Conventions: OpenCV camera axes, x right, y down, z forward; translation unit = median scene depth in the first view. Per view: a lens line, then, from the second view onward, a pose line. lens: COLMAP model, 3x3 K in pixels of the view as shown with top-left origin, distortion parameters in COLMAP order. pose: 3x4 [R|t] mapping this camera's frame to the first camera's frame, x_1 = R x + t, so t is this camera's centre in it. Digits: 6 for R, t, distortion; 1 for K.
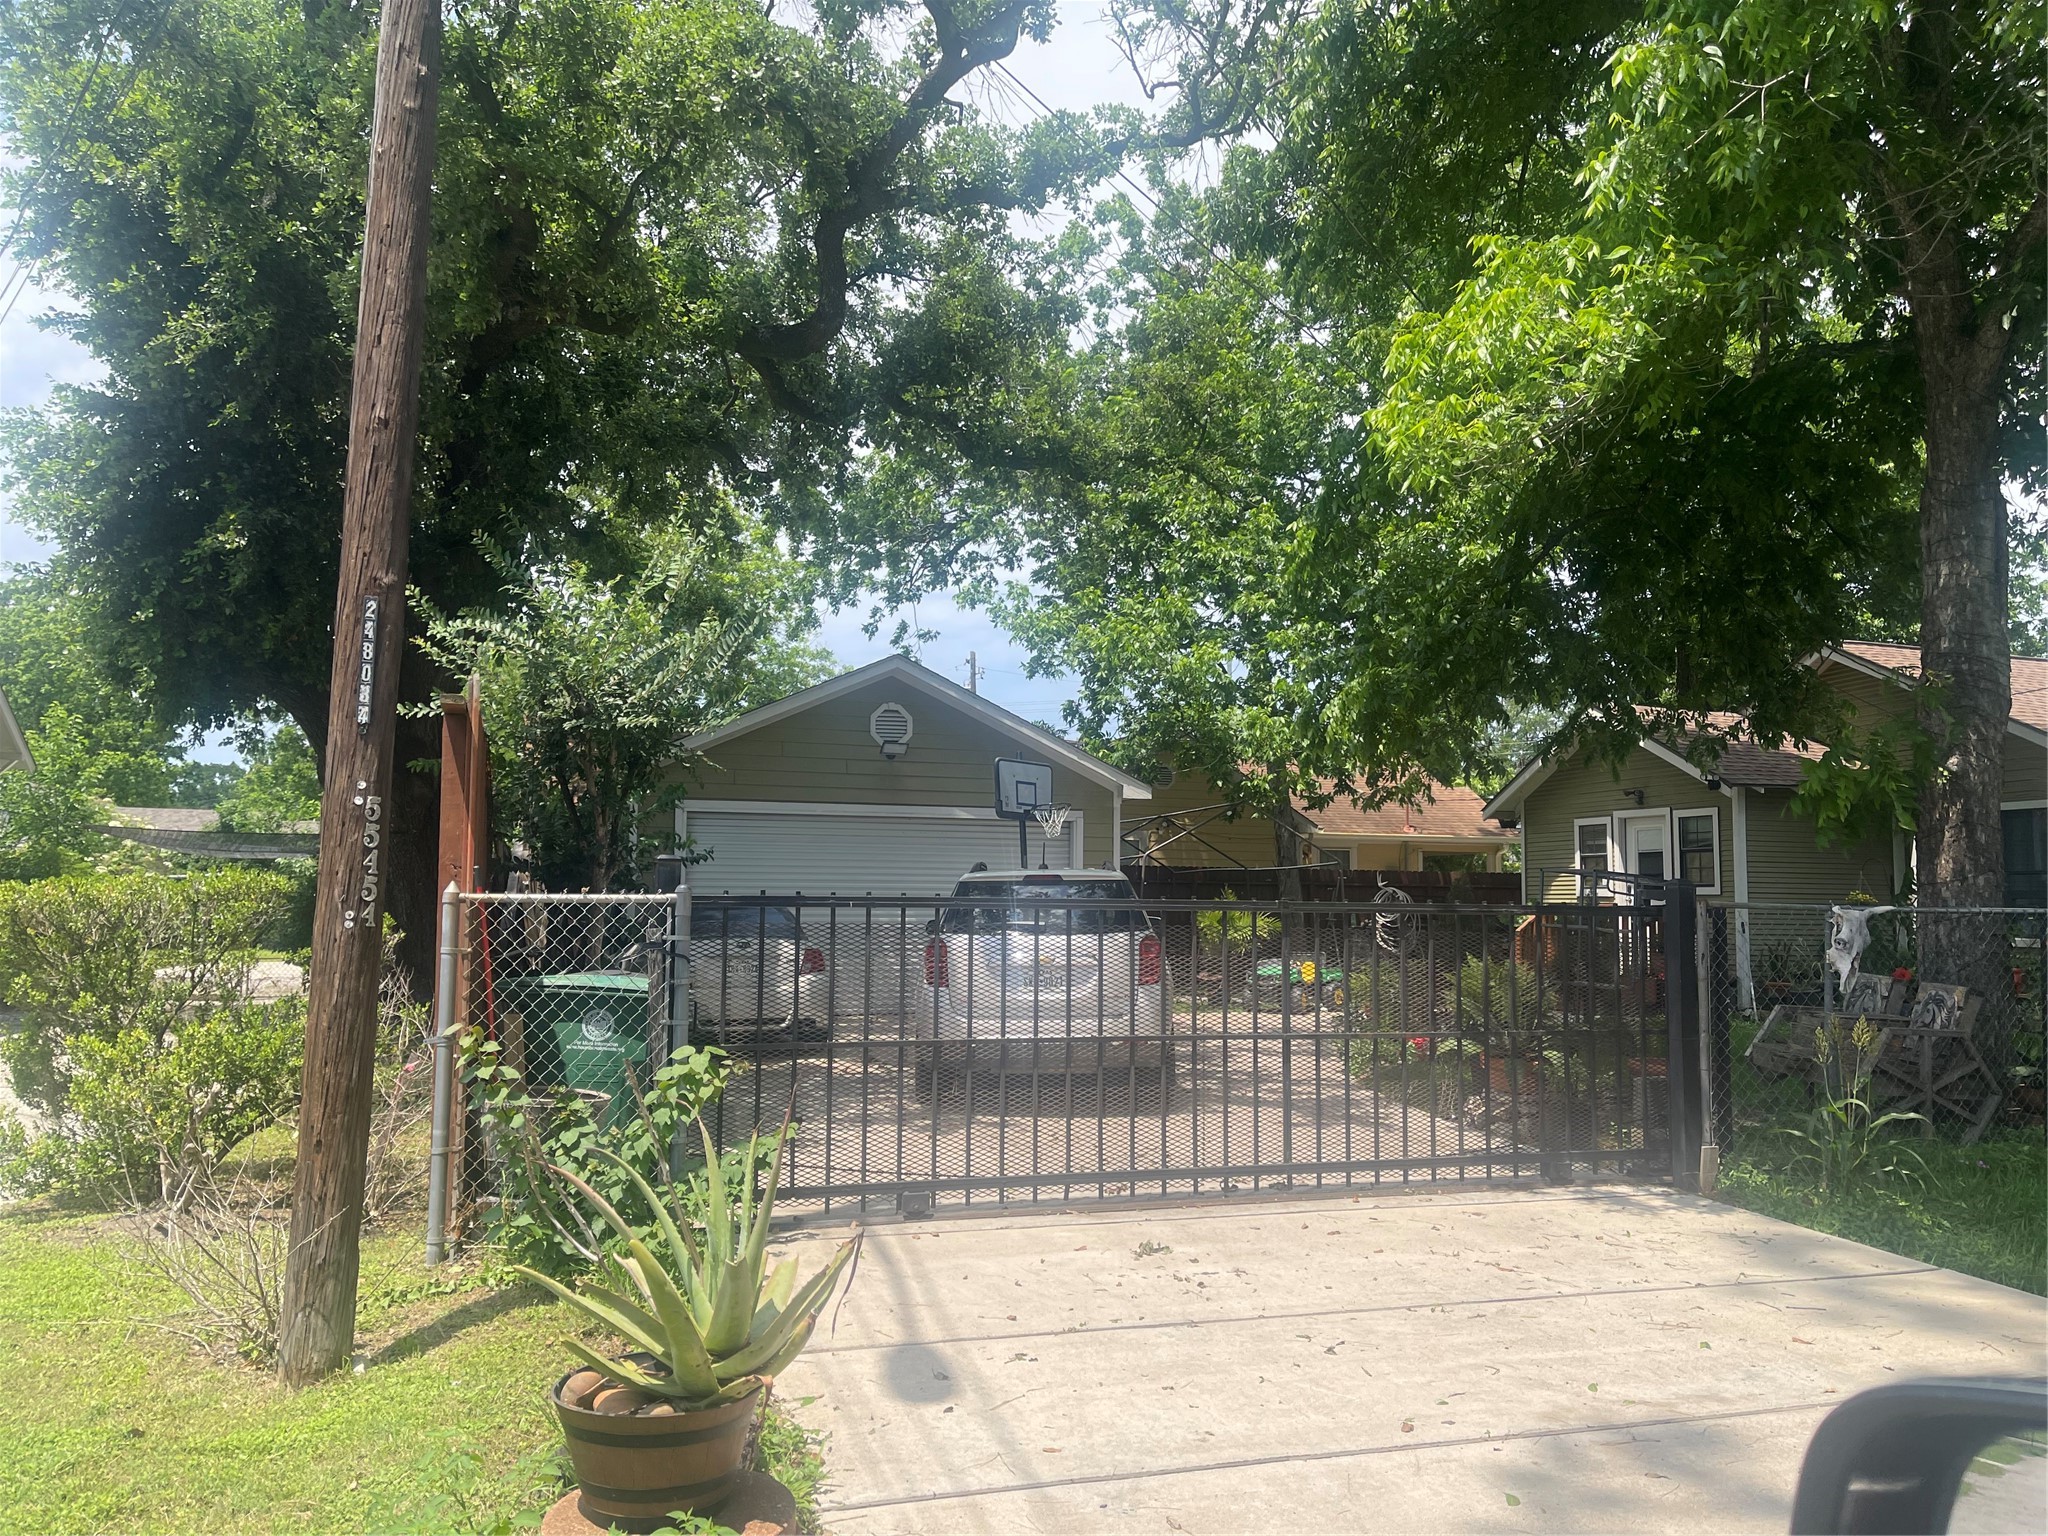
lens RADIAL K [[1558.8, 0, 1024.0], [0, 1558.8, 768.0], [0, 0, 1]] dist [0.078293, -0.107474]
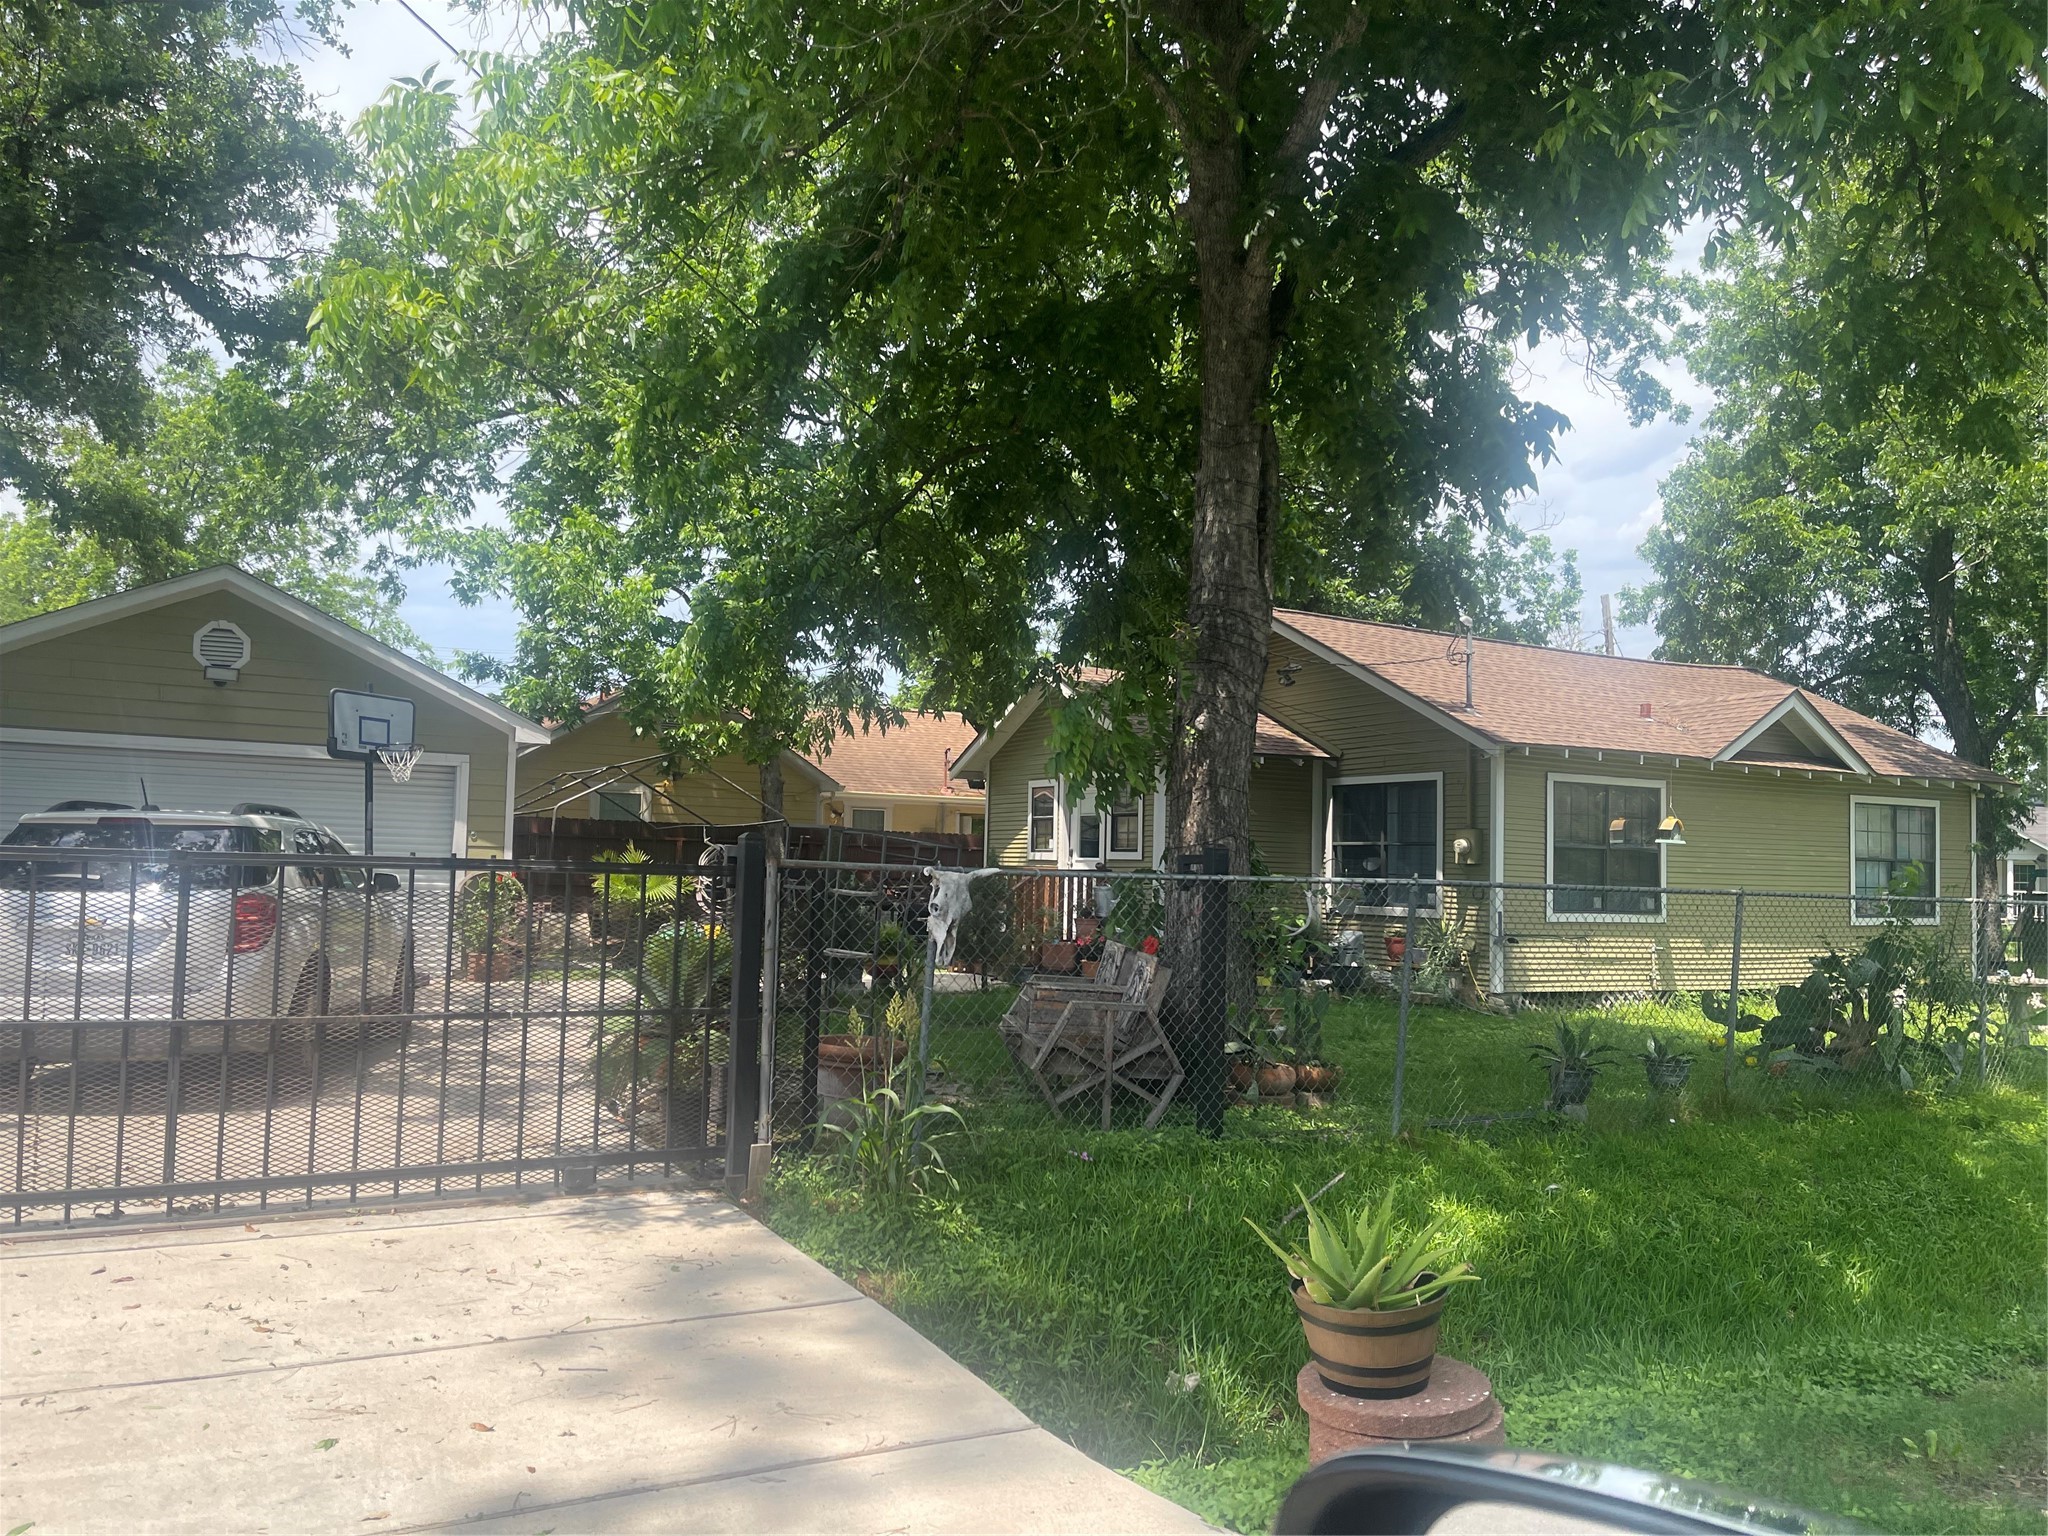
lens RADIAL K [[1558.8, 0, 1024.0], [0, 1558.8, 768.0], [0, 0, 1]] dist [0.078293, -0.107474]
pose [[0.979180, 0.030789, 0.200646, 0.292011], [-0.035590, 0.999159, 0.020362, 0.009583], [-0.199850, -0.027079, 0.979452, 0.104120]]
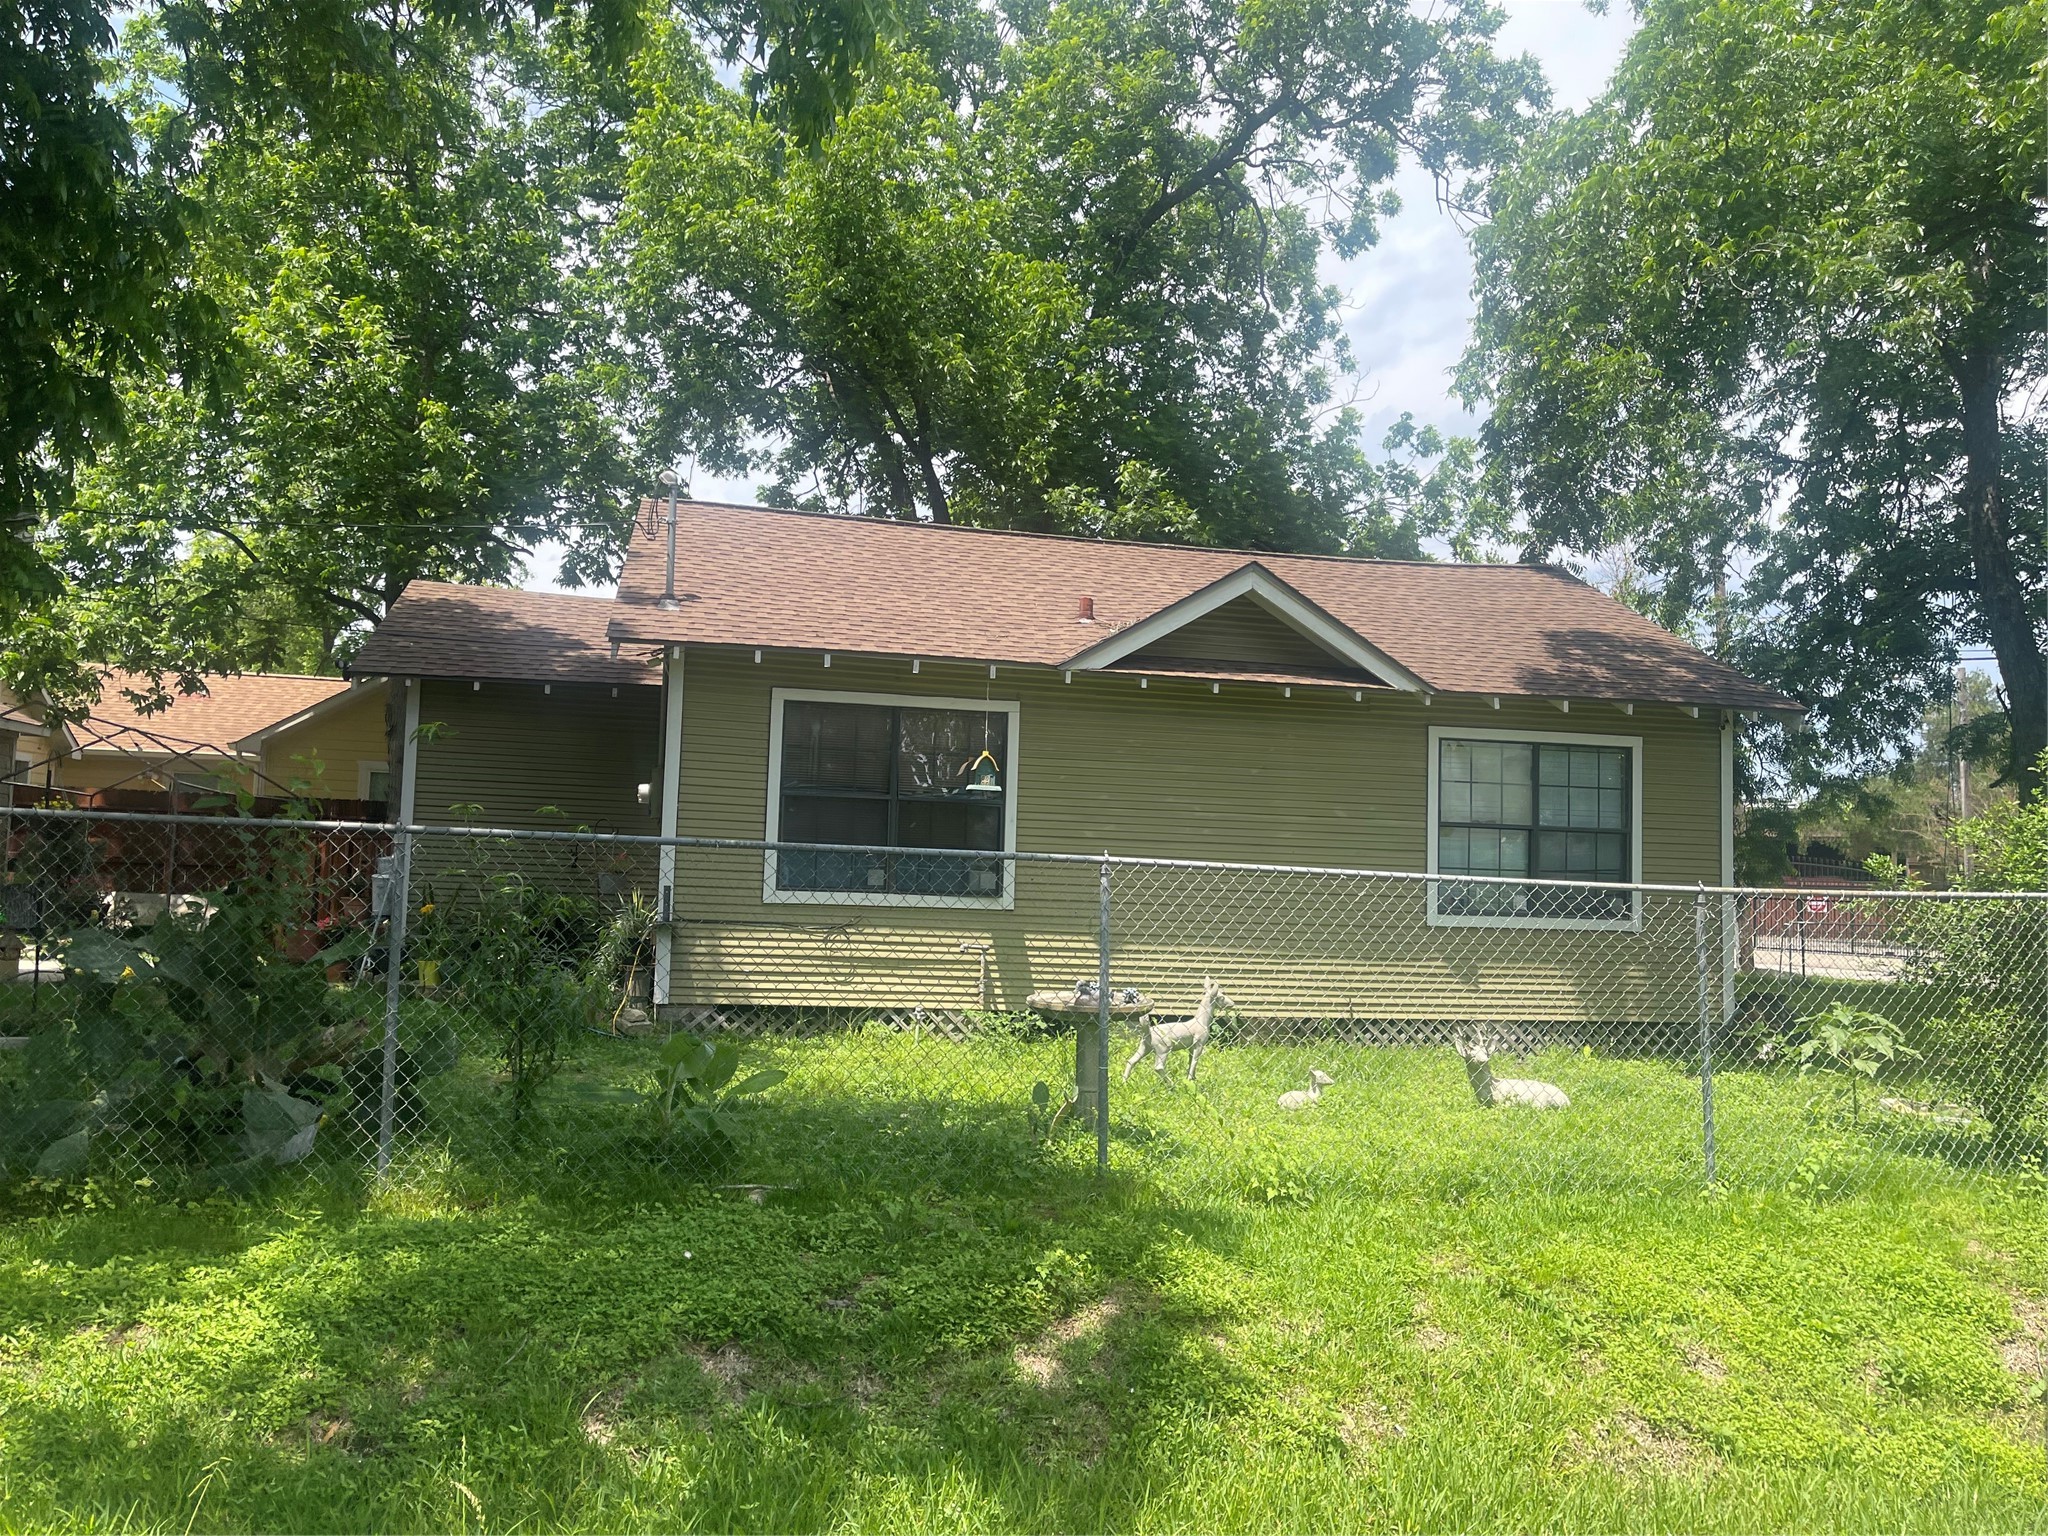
lens RADIAL K [[1558.8, 0, 1024.0], [0, 1558.8, 768.0], [0, 0, 1]] dist [0.078293, -0.107474]
pose [[0.991600, 0.023049, -0.127272, 1.070226], [-0.020211, 0.999519, 0.023542, 0.039996], [0.127753, -0.020772, 0.991588, 0.363808]]
